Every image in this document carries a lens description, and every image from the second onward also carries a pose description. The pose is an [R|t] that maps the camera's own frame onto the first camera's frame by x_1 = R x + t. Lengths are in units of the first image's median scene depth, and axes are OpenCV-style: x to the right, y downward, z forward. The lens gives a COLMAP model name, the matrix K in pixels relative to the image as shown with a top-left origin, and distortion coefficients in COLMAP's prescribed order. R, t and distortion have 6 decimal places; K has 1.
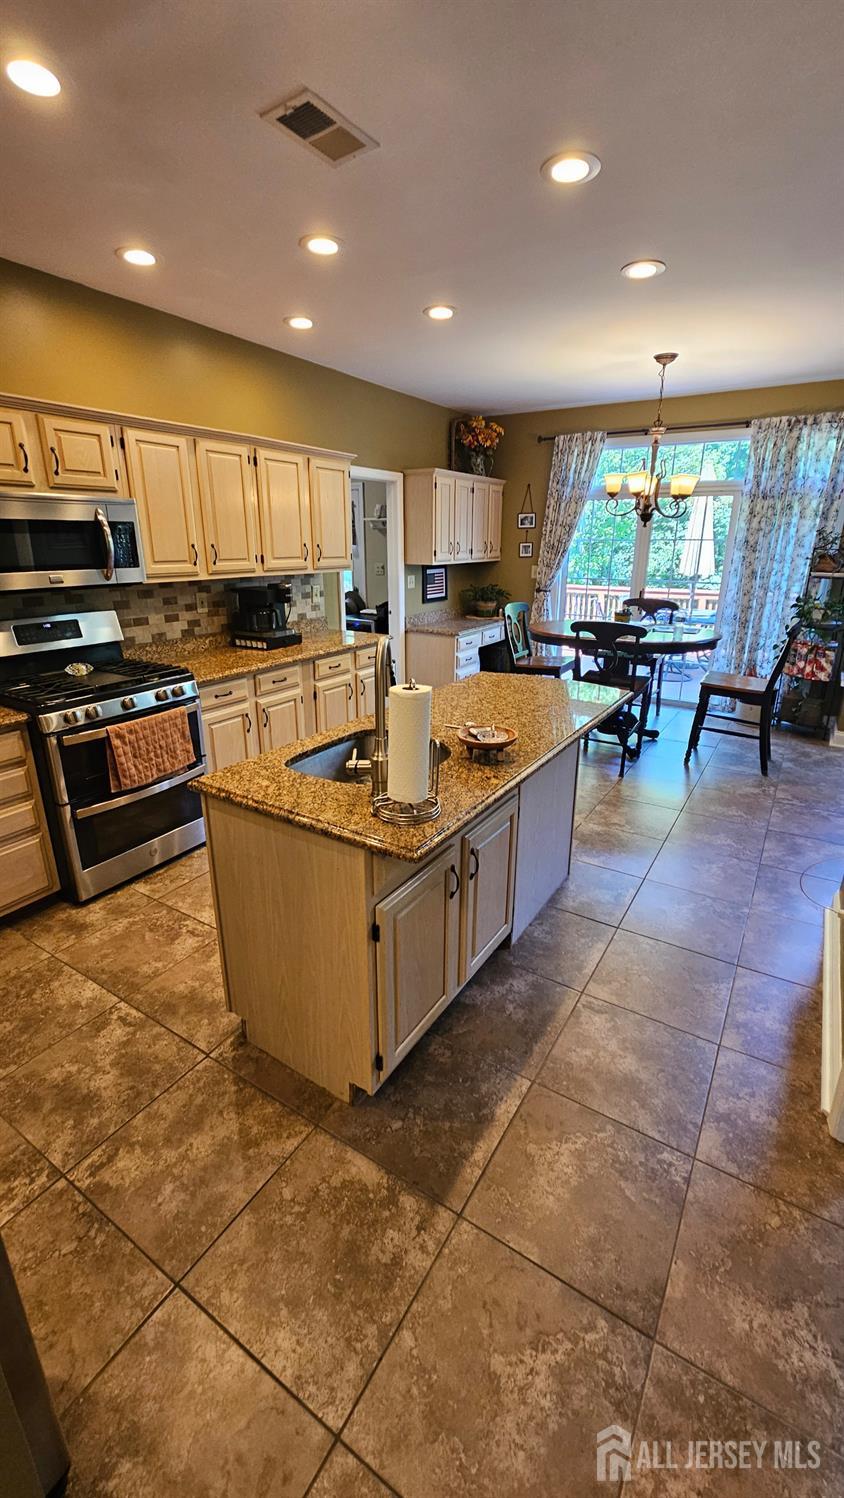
lens RADIAL K [[618.2, 0, 418.4], [0, 618.2, 748.9], [0, 0, 1]] dist [0.002632, -0.000082]
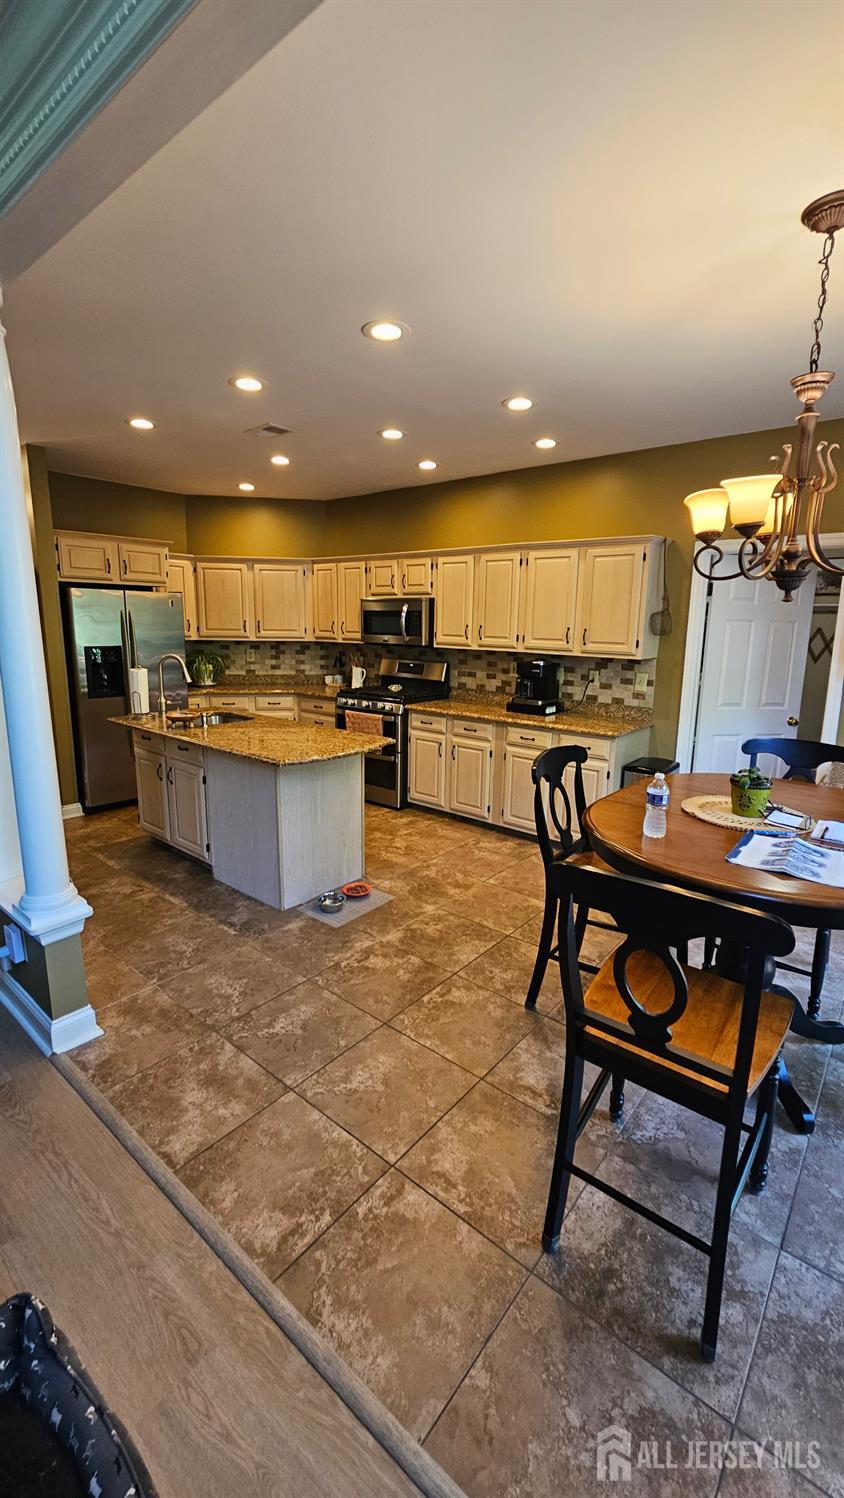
lens RADIAL K [[618.2, 0, 420.3], [0, 618.2, 742.2], [0, 0, 1]] dist [0.002632, -0.000082]
pose [[-0.132765, 0.191153, -0.972540, 0.993447], [-0.336522, 0.914244, 0.225635, -0.329769], [0.932270, 0.357237, -0.057052, 0.962834]]
